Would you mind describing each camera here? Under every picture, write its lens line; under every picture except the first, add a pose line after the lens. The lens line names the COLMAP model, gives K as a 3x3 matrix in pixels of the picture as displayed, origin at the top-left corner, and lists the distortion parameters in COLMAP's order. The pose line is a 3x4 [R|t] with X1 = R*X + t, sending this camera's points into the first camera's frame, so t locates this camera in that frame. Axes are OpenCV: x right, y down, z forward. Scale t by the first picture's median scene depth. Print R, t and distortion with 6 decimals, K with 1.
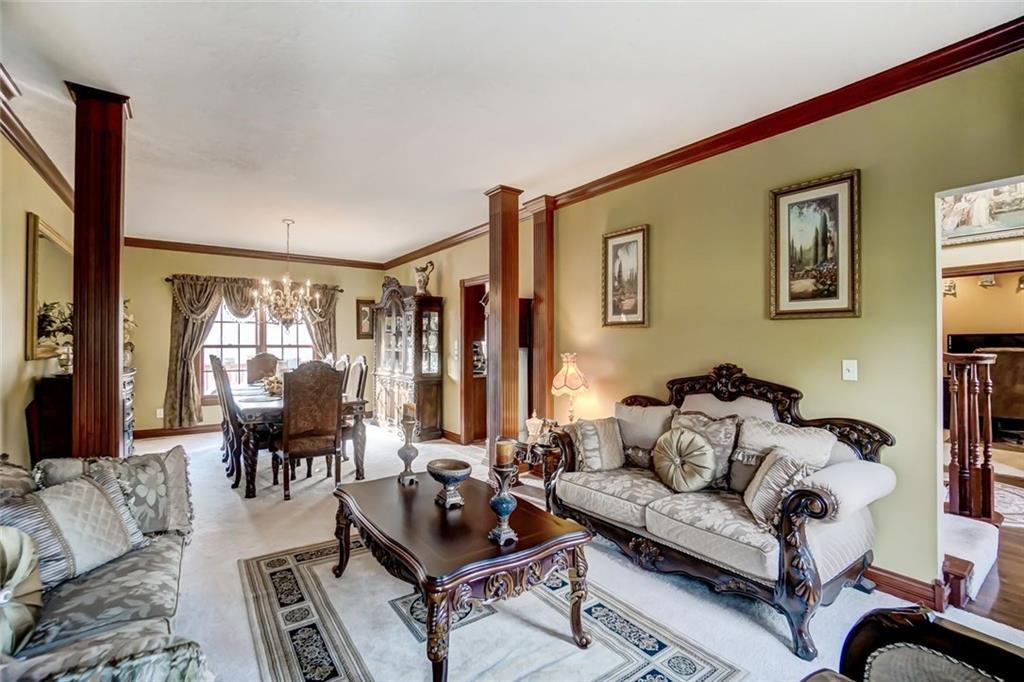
lens RADIAL K [[456.1, 0, 510.0], [0, 456.1, 340.3], [0, 0, 1]] dist [-0.042752, 0.013226]
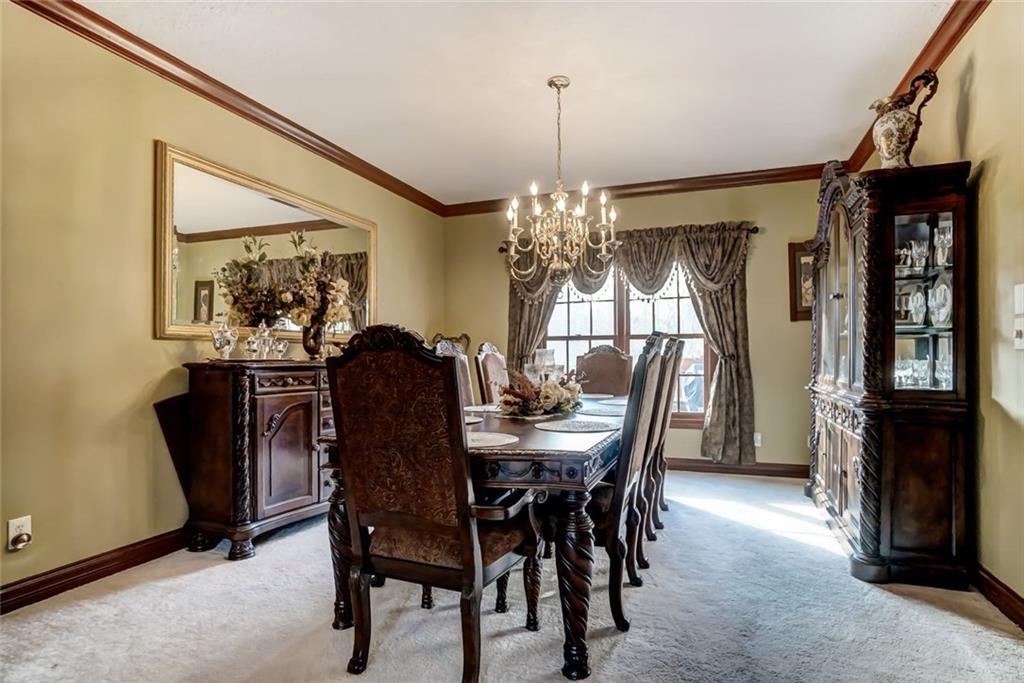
lens RADIAL K [[524.6, 0, 509.8], [0, 524.6, 358.6], [0, 0, 1]] dist [-0.041105, 0.016927]
pose [[0.535358, -0.001635, -0.844624, -0.013925], [0.010934, 0.999928, 0.004995, 0.042230], [0.844554, -0.011909, 0.535337, 0.519513]]
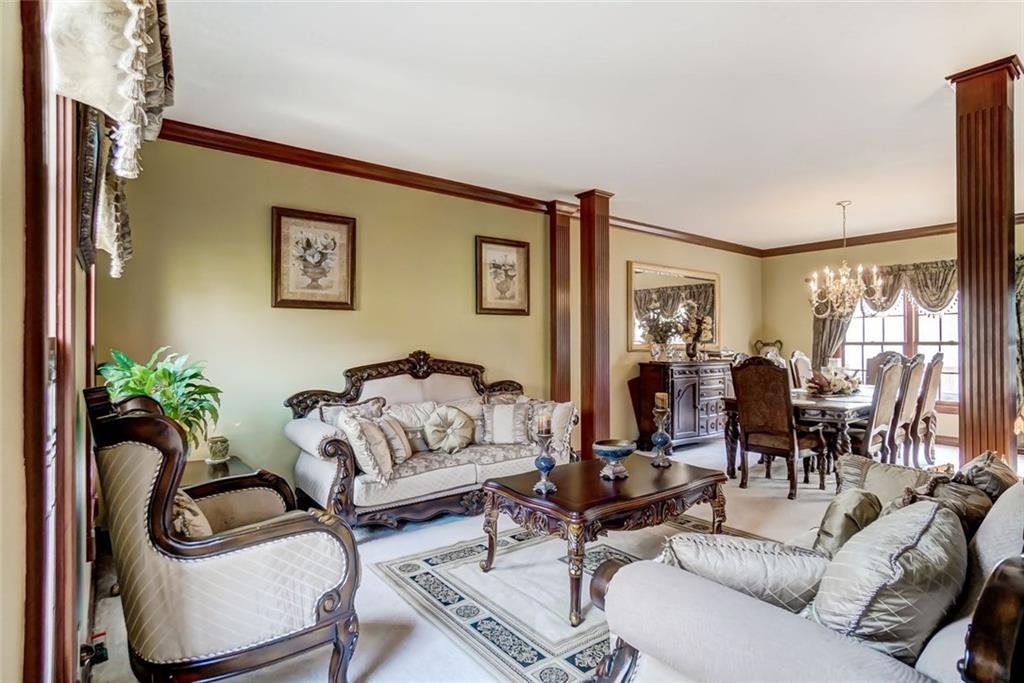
lens RADIAL K [[524.6, 0, 509.7], [0, 524.6, 341.8], [0, 0, 1]] dist [-0.041105, 0.016927]
pose [[0.026558, -0.003821, -0.999640, 0.424007], [0.009992, 0.999944, -0.003556, 0.006874], [0.999597, -0.009894, 0.026595, 0.253460]]
